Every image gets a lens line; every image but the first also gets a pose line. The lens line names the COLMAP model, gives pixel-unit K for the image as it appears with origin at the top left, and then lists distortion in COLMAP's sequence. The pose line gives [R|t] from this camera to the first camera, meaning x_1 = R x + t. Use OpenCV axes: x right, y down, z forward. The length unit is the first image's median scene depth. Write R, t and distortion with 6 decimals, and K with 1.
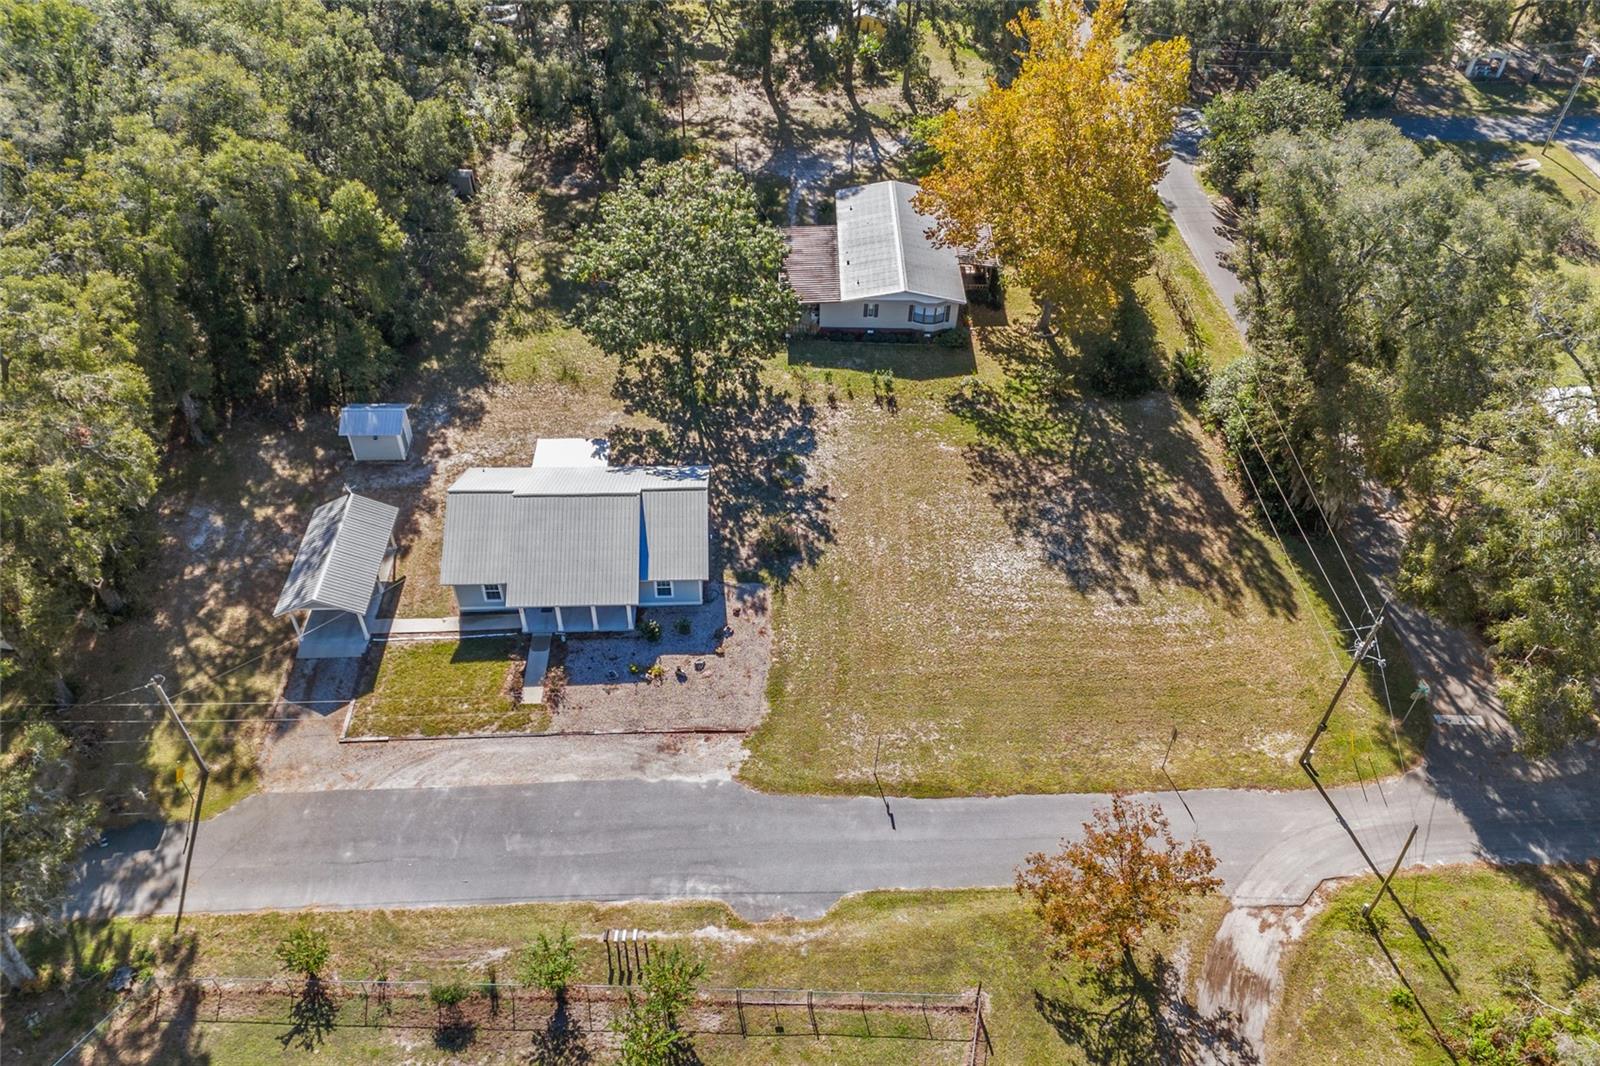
lens RADIAL K [[1175.7, 0, 804.8], [0, 1175.7, 518.6], [0, 0, 1]] dist [0.100891, -0.125066]
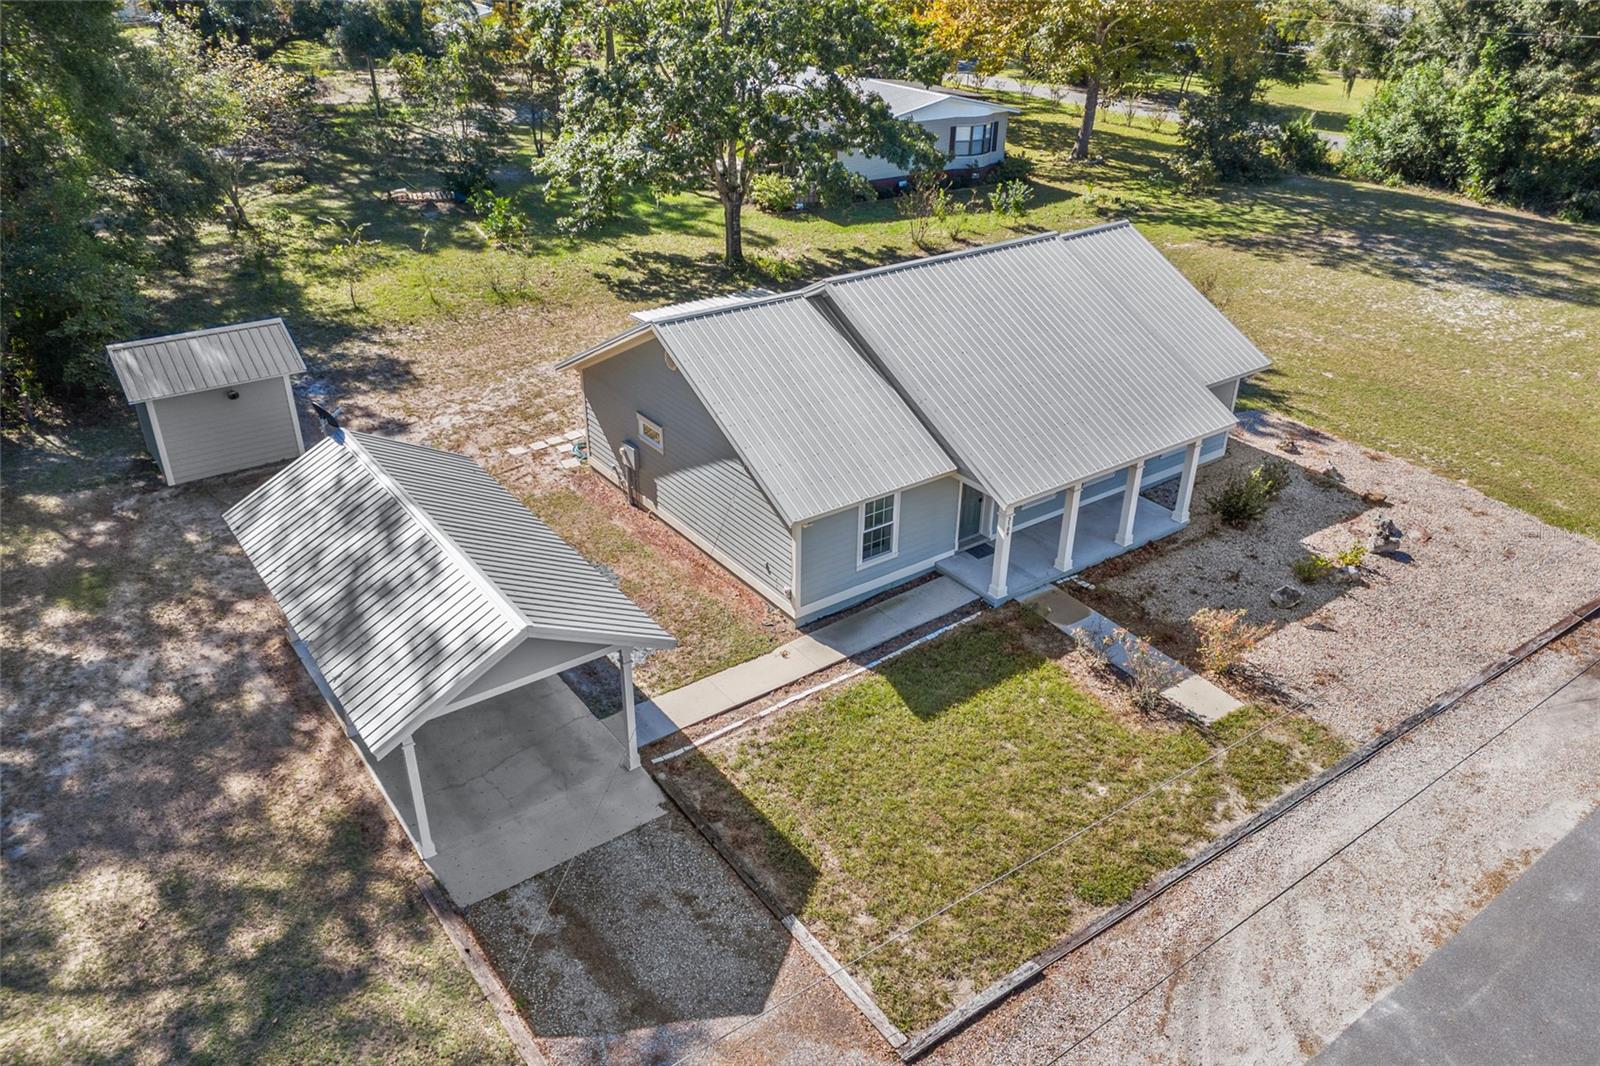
lens RADIAL K [[1175.7, 0, 804.8], [0, 1175.7, 518.6], [0, 0, 1]] dist [0.100891, -0.125066]
pose [[0.837026, -0.268692, 0.476647, -0.439042], [0.371486, 0.918644, -0.134504, 0.095147], [-0.401729, 0.289651, 0.868744, 0.665505]]
